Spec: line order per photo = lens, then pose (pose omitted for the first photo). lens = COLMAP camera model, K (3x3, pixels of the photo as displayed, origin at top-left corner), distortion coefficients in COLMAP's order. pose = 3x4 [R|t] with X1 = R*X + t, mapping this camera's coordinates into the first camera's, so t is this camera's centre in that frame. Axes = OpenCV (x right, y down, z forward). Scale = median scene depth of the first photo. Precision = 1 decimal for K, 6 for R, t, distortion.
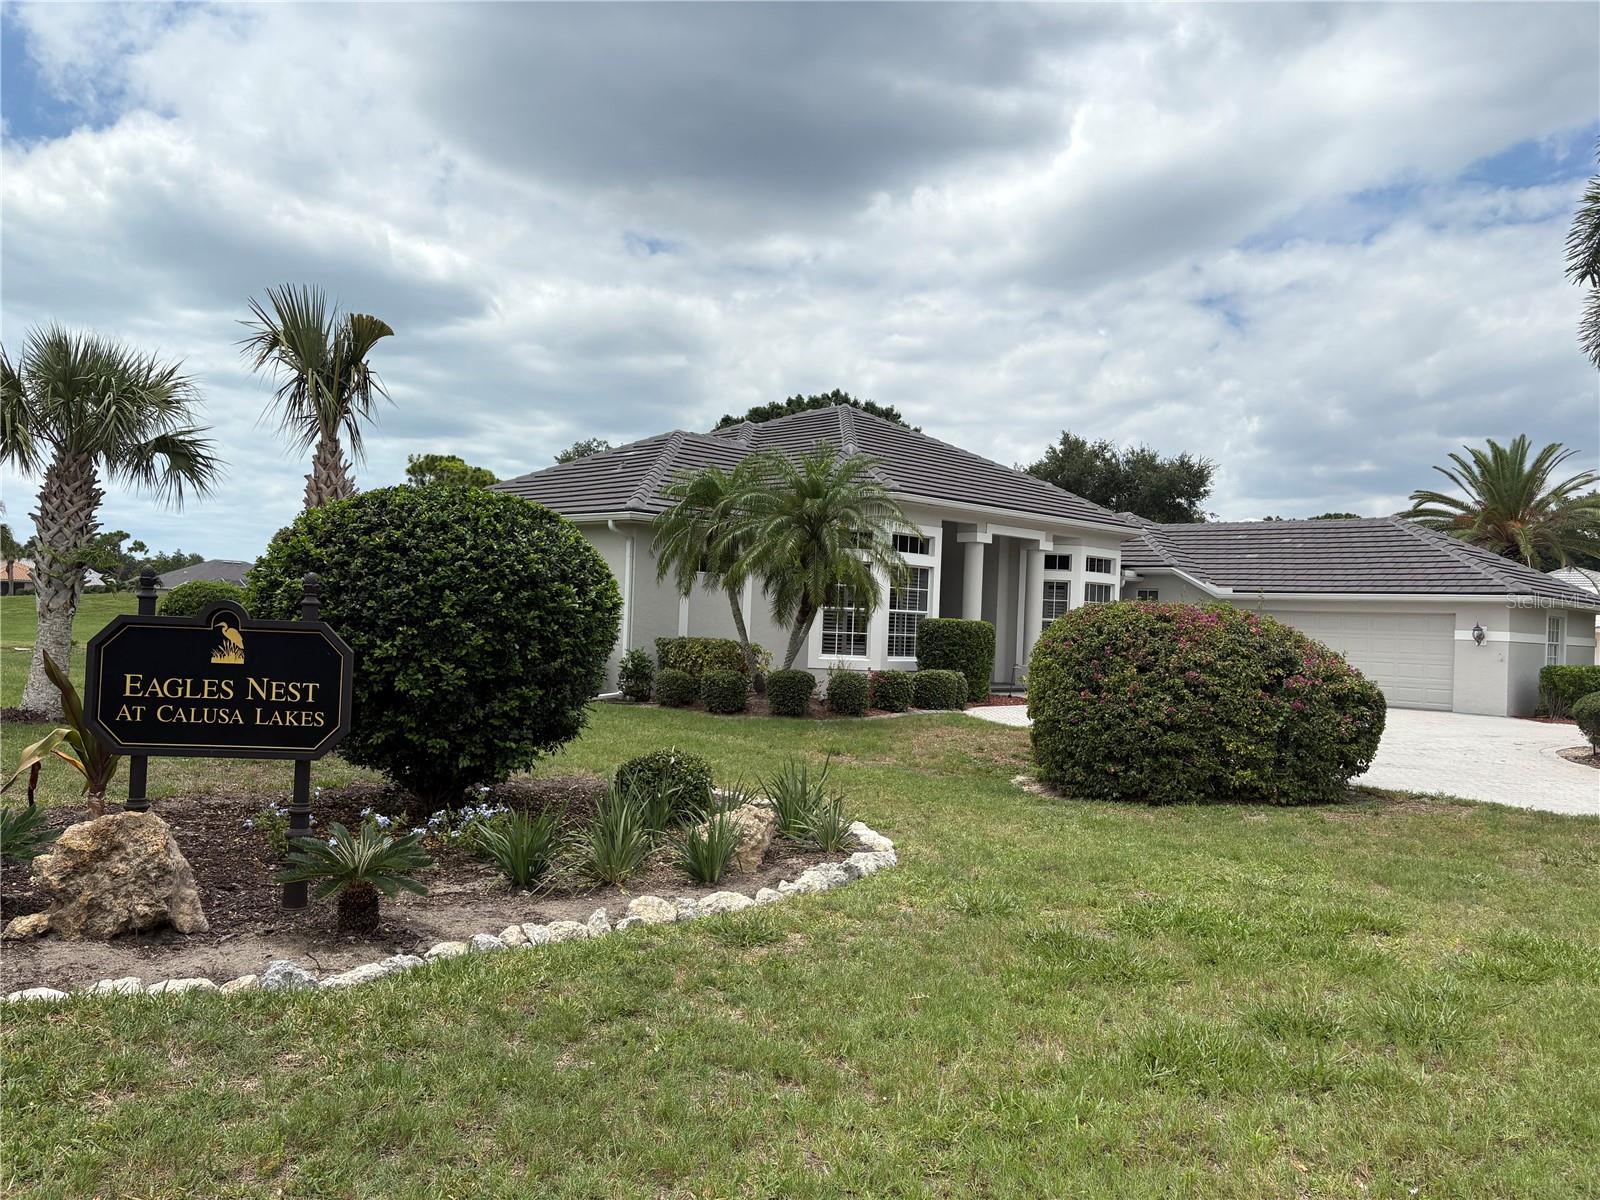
lens RADIAL K [[1205.4, 0, 802.3], [0, 1205.4, 607.1], [0, 0, 1]] dist [0.081272, -0.098565]
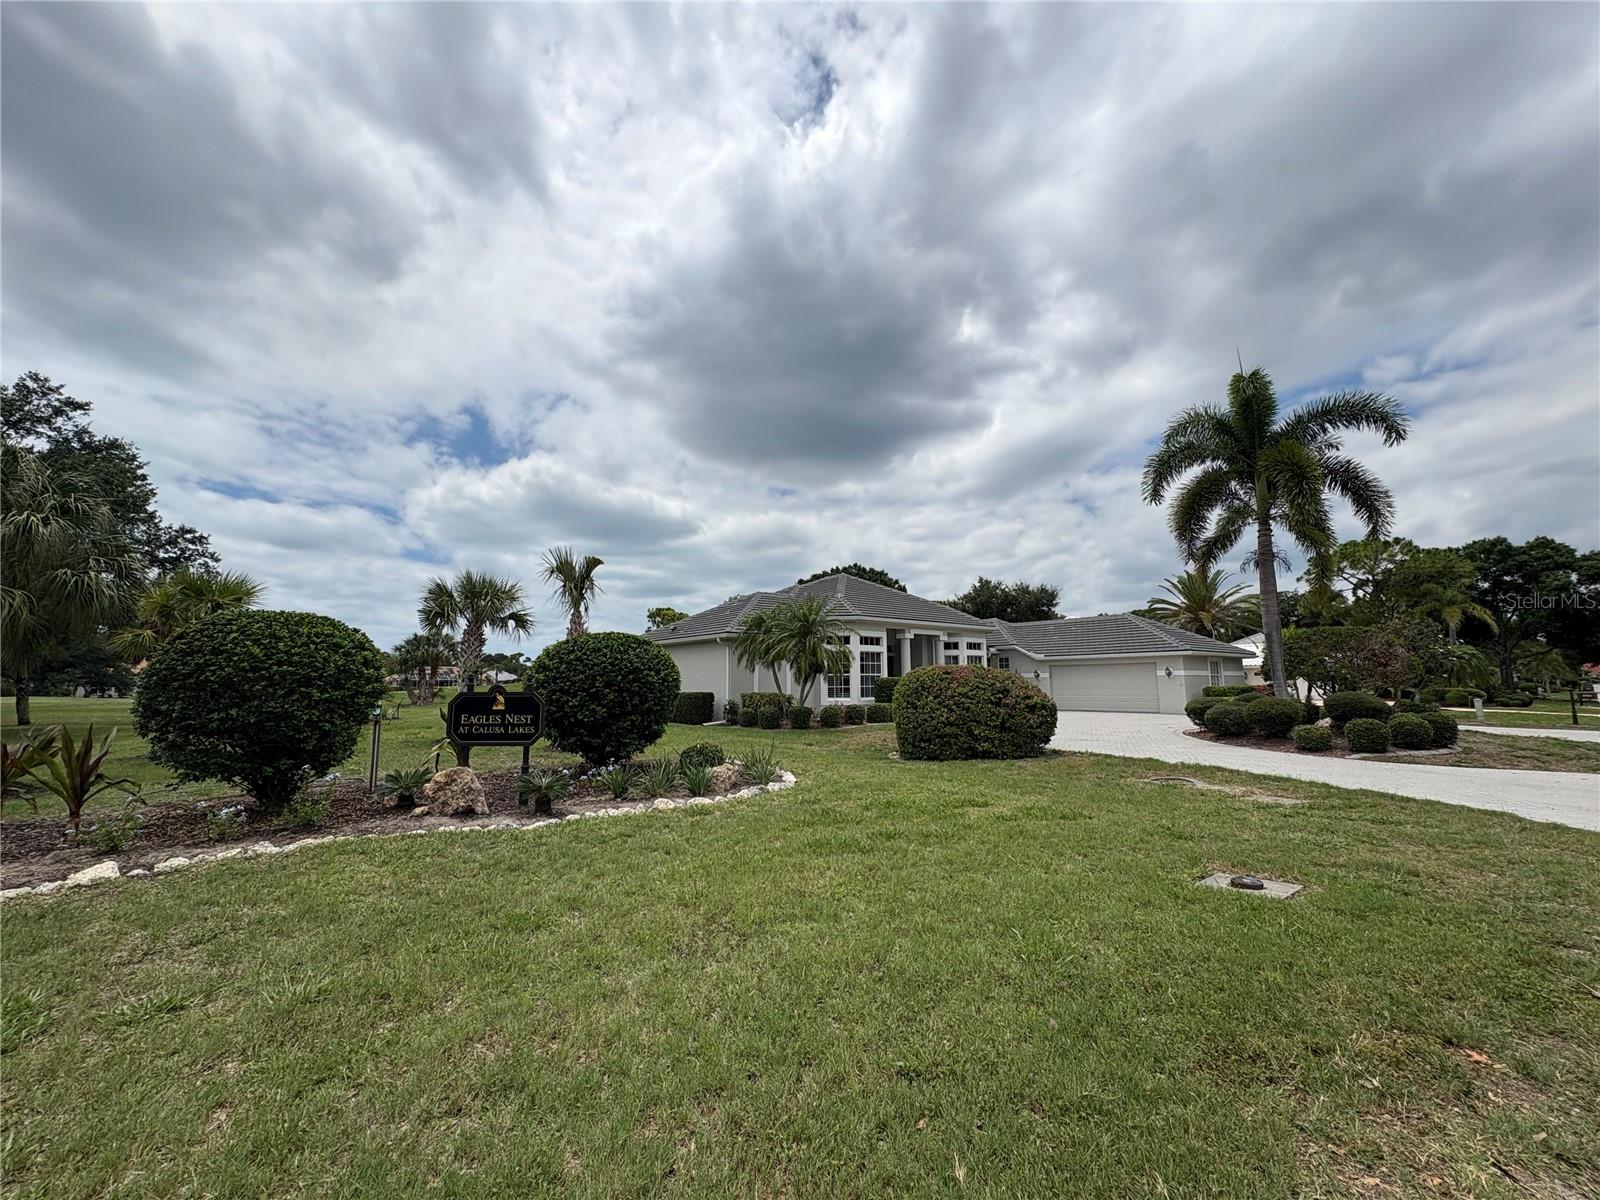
lens RADIAL K [[637.2, 0, 800.0], [0, 637.2, 600.0], [0, 0, 1]] dist [0.000298, 0.000295]
pose [[0.994059, -0.058405, -0.091841, 0.119953], [0.047186, 0.991663, -0.119904, 0.003321], [0.098079, 0.114859, 0.988528, -0.120039]]
